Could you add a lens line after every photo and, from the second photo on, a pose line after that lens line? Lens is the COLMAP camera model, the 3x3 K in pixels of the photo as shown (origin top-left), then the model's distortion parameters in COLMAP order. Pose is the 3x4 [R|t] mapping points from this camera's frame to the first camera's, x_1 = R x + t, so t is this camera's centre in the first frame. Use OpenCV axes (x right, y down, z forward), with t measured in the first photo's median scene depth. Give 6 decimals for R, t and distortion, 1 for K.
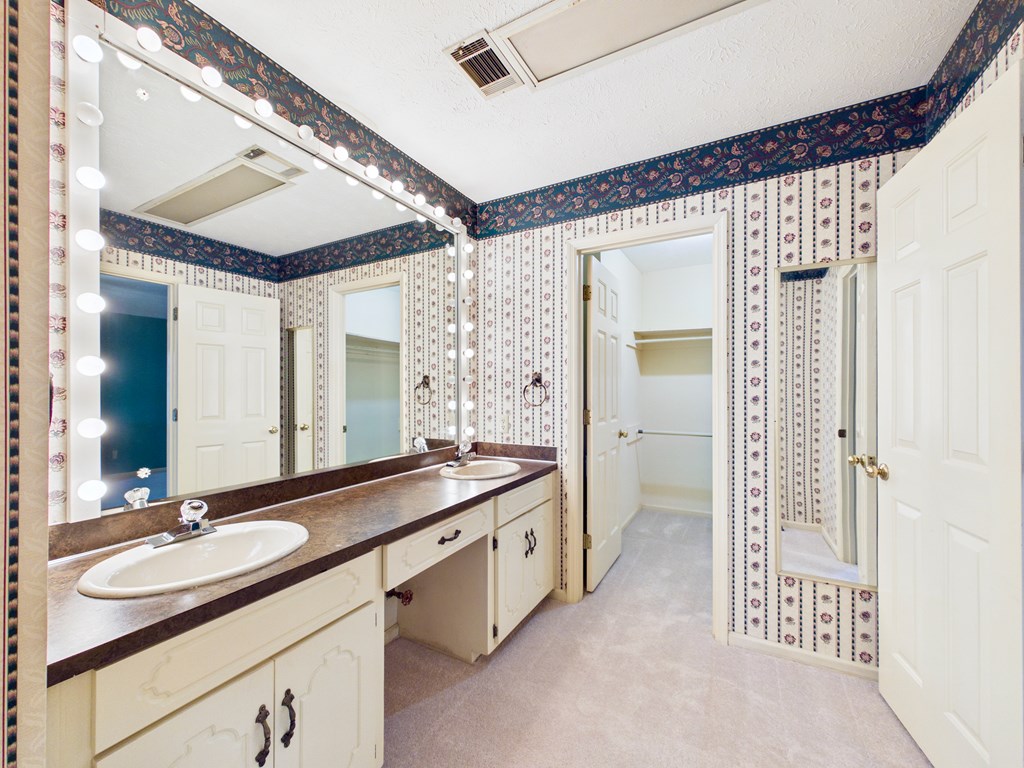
lens RADIAL K [[414.5, 0, 512.0], [0, 414.5, 380.6], [0, 0, 1]] dist [0.002005, 0.000236]
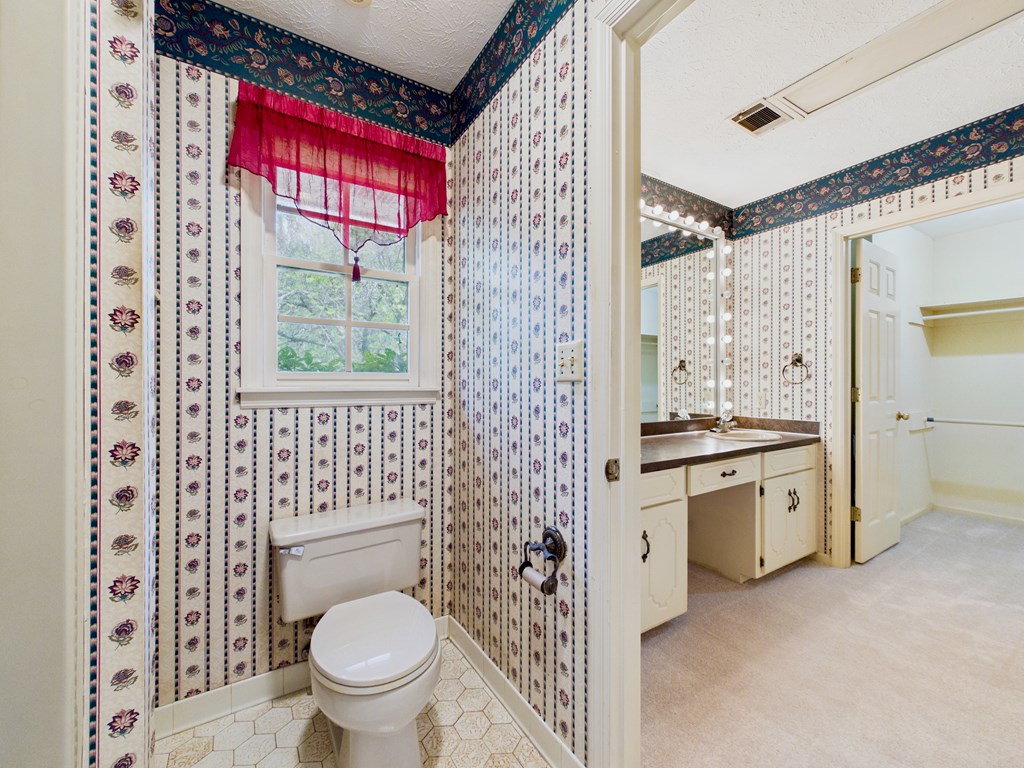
lens RADIAL K [[414.5, 0, 512.0], [0, 414.5, 380.6], [0, 0, 1]] dist [0.002005, 0.000236]
pose [[0.876441, -0.002968, -0.481500, -0.072881], [0.010464, 0.999862, 0.012884, 0.030197], [0.481395, -0.016330, 0.876351, -0.328643]]
